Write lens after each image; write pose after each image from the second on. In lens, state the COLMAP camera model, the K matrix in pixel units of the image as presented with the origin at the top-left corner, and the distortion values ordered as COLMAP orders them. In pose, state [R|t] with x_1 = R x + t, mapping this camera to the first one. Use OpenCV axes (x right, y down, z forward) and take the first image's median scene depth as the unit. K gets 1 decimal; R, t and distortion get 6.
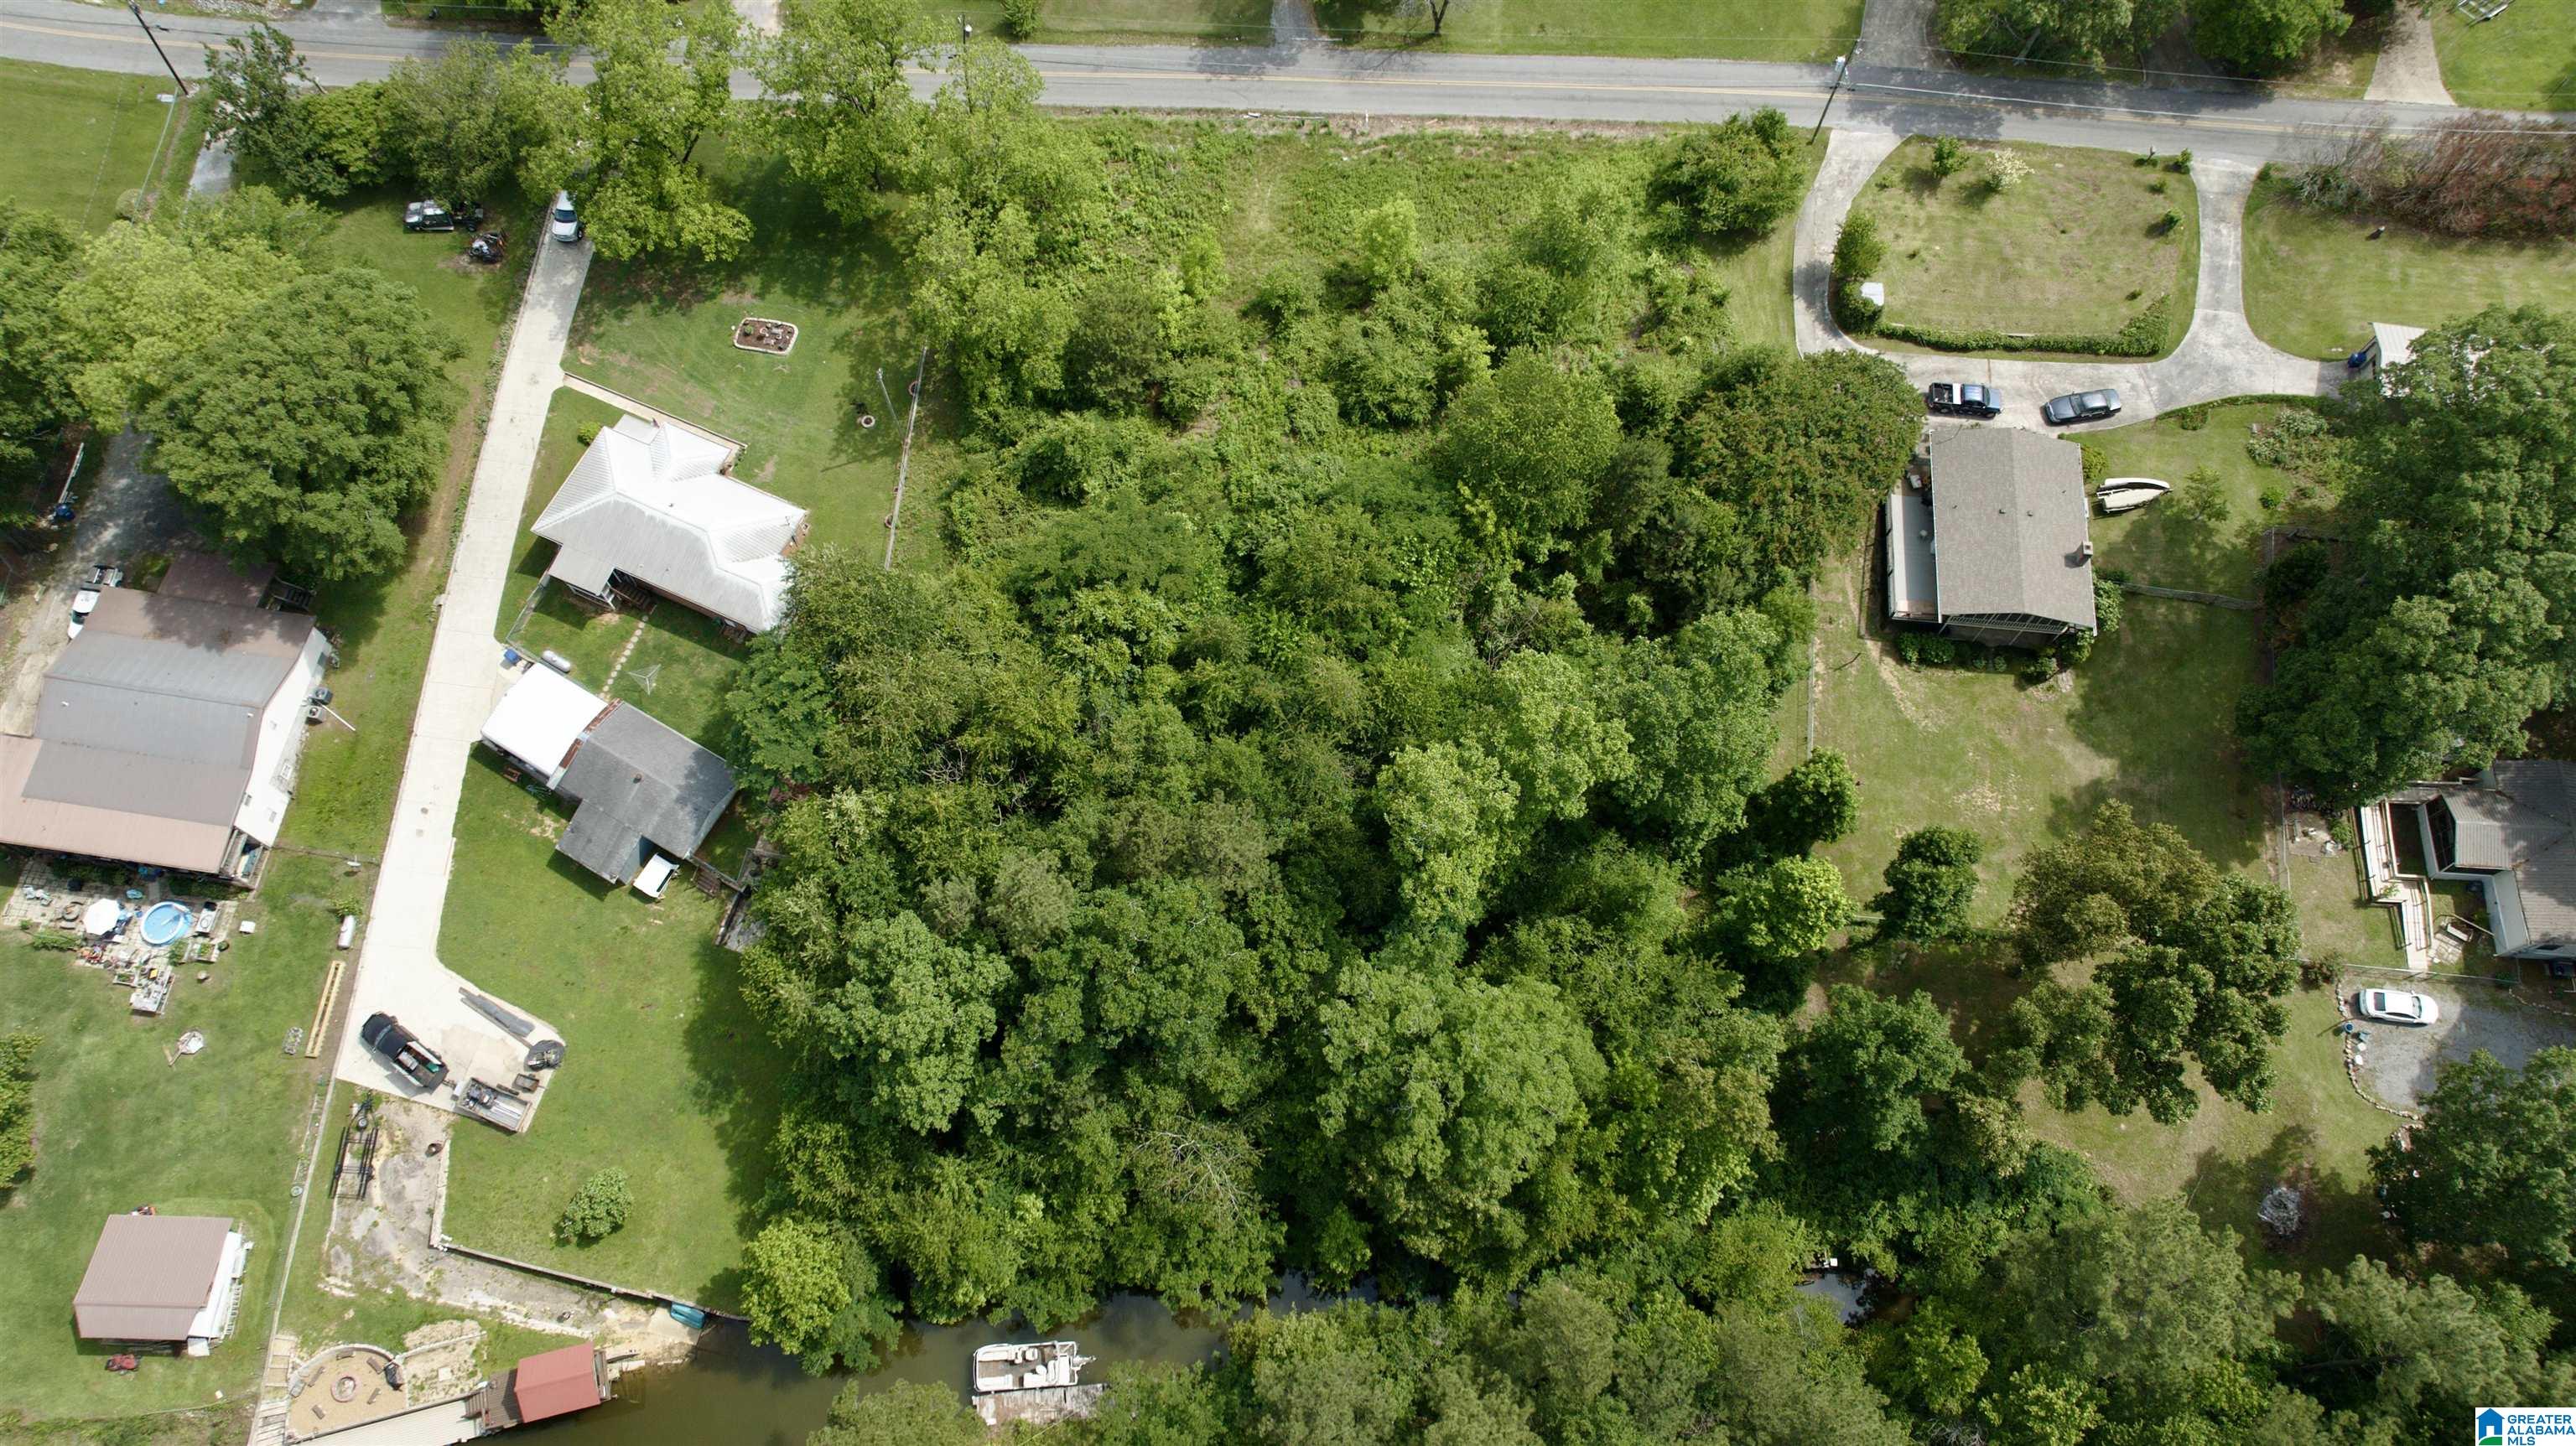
lens RADIAL K [[1805.2, 0, 1287.9], [0, 1805.2, 736.7], [0, 0, 1]] dist [-0.030541, 0.031155]
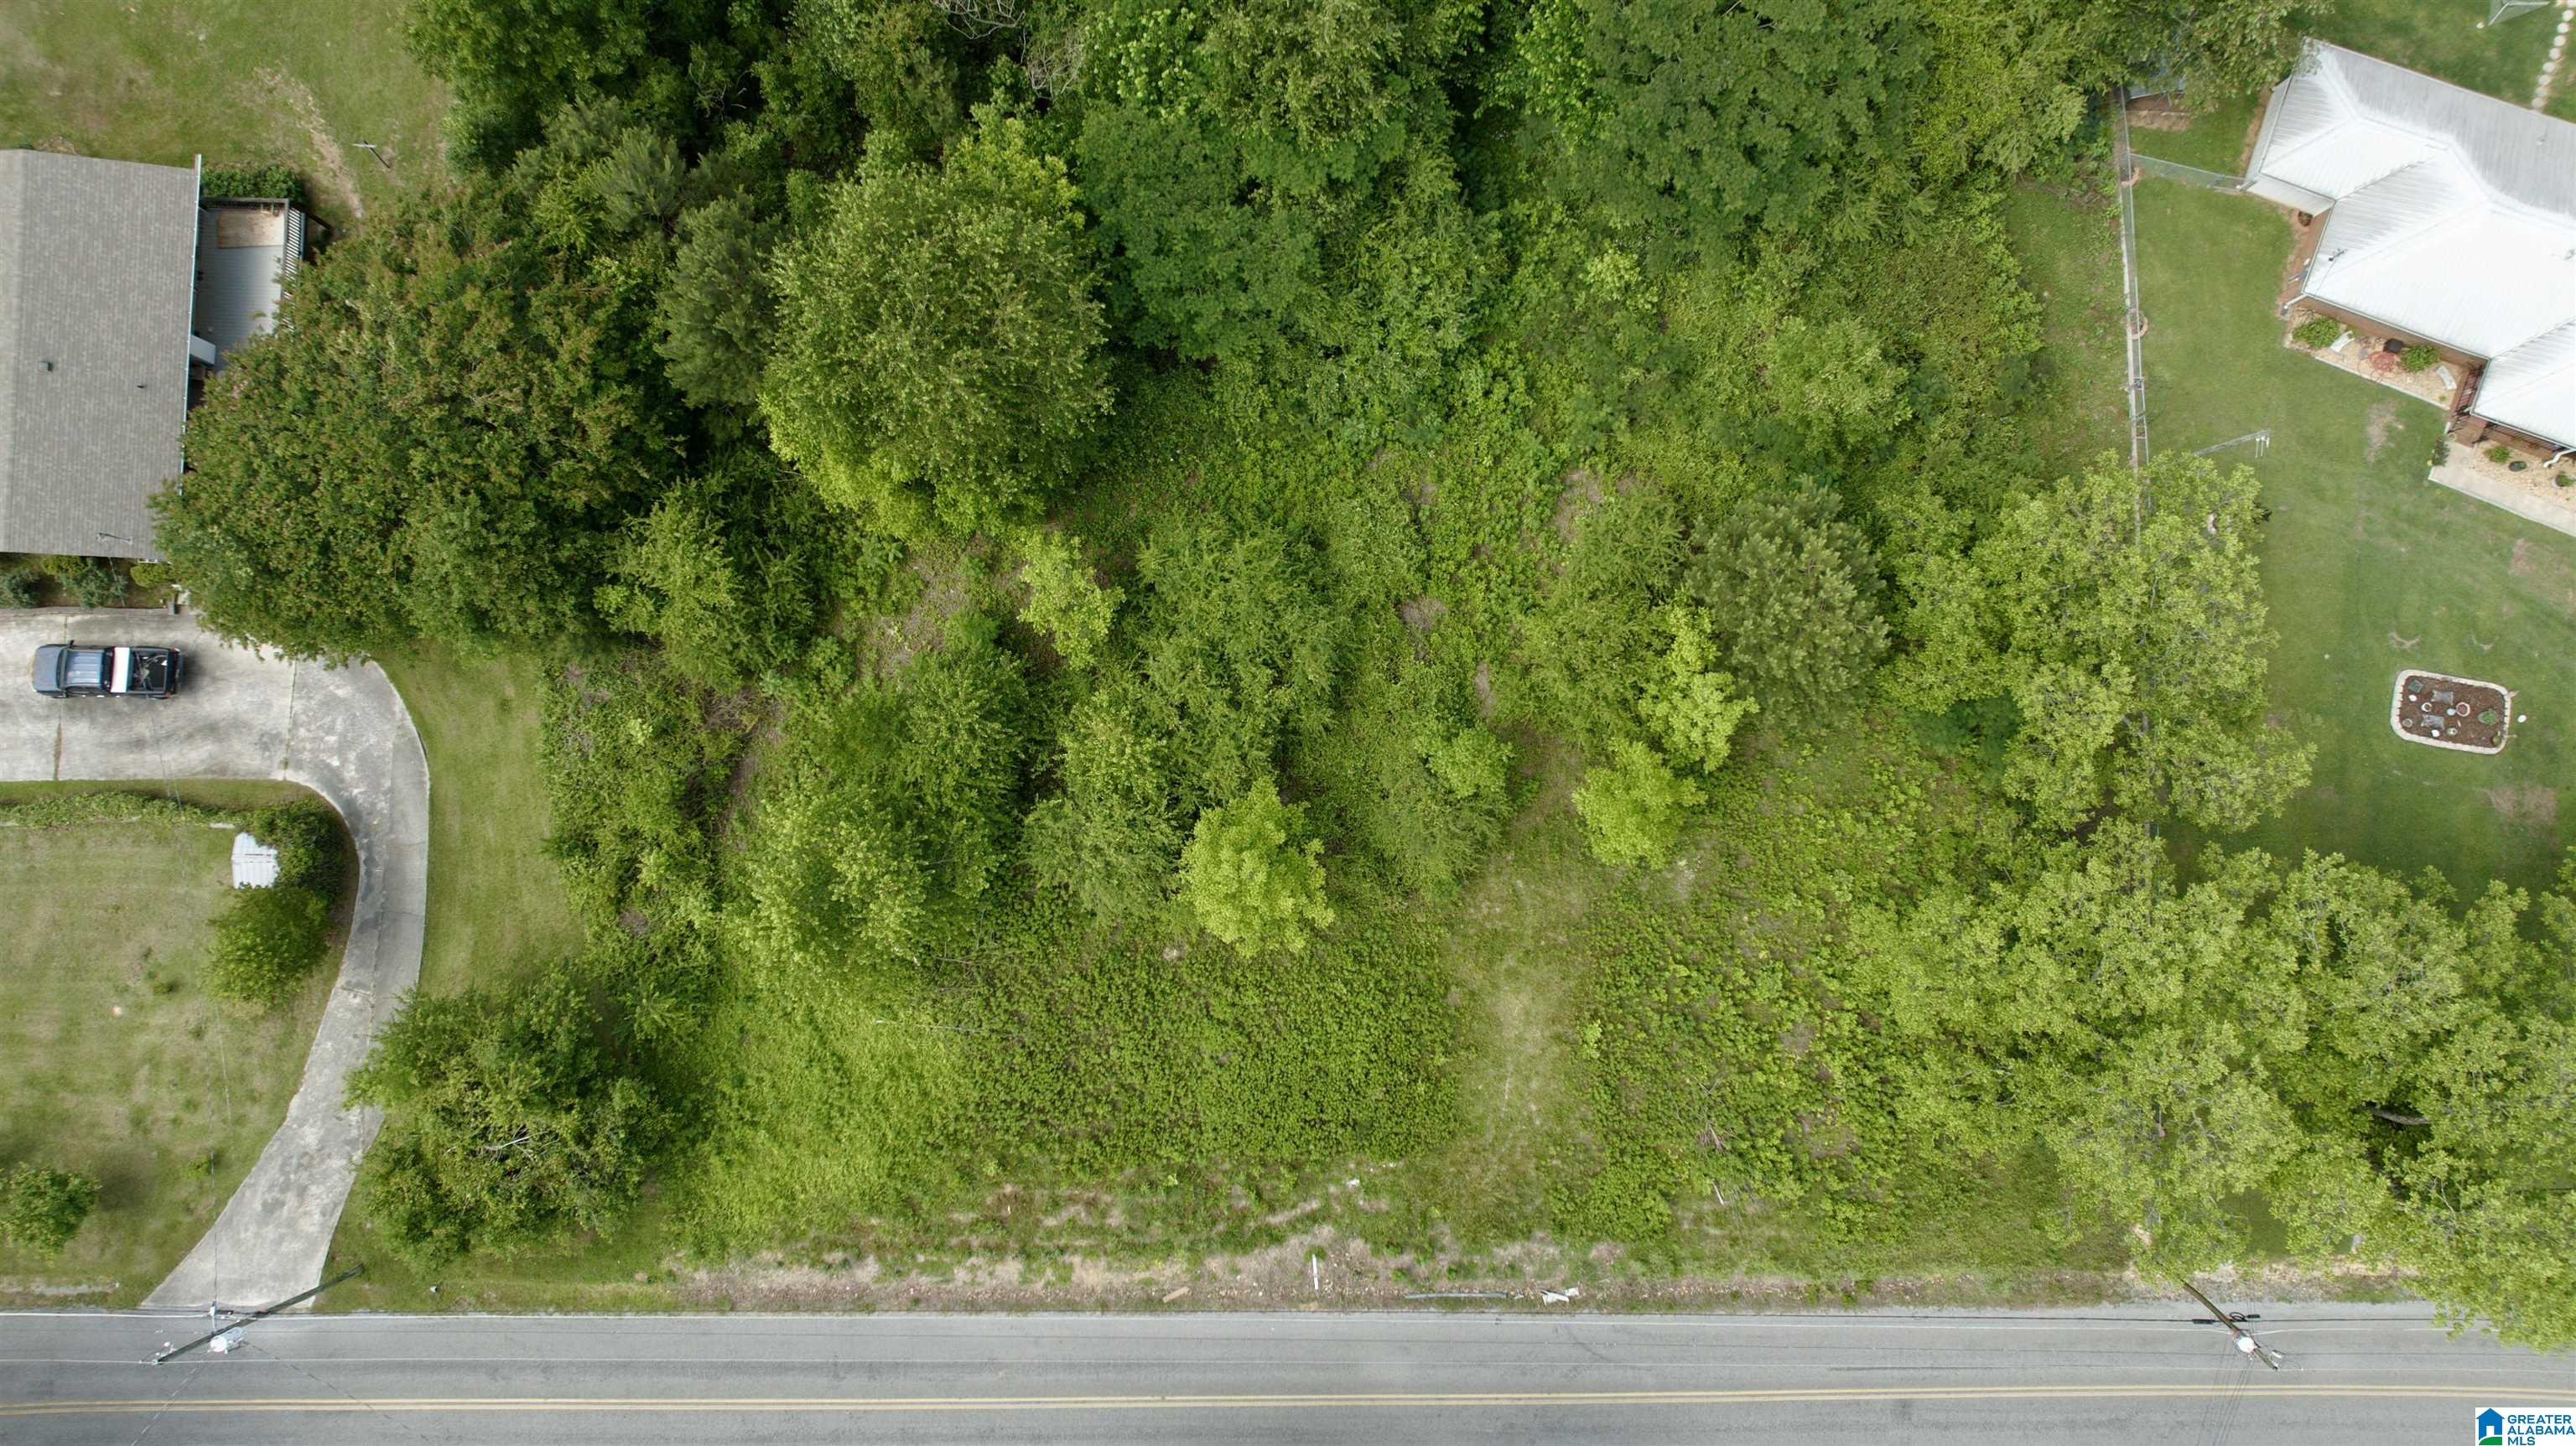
lens RADIAL K [[1805.2, 0, 1287.9], [0, 1805.2, 736.7], [0, 0, 1]] dist [-0.030541, 0.031155]
pose [[-0.997127, 0.075697, -0.002726, 0.048224], [-0.069454, -0.899348, 0.431682, -0.489670], [0.030226, 0.430631, 0.902022, 0.609054]]
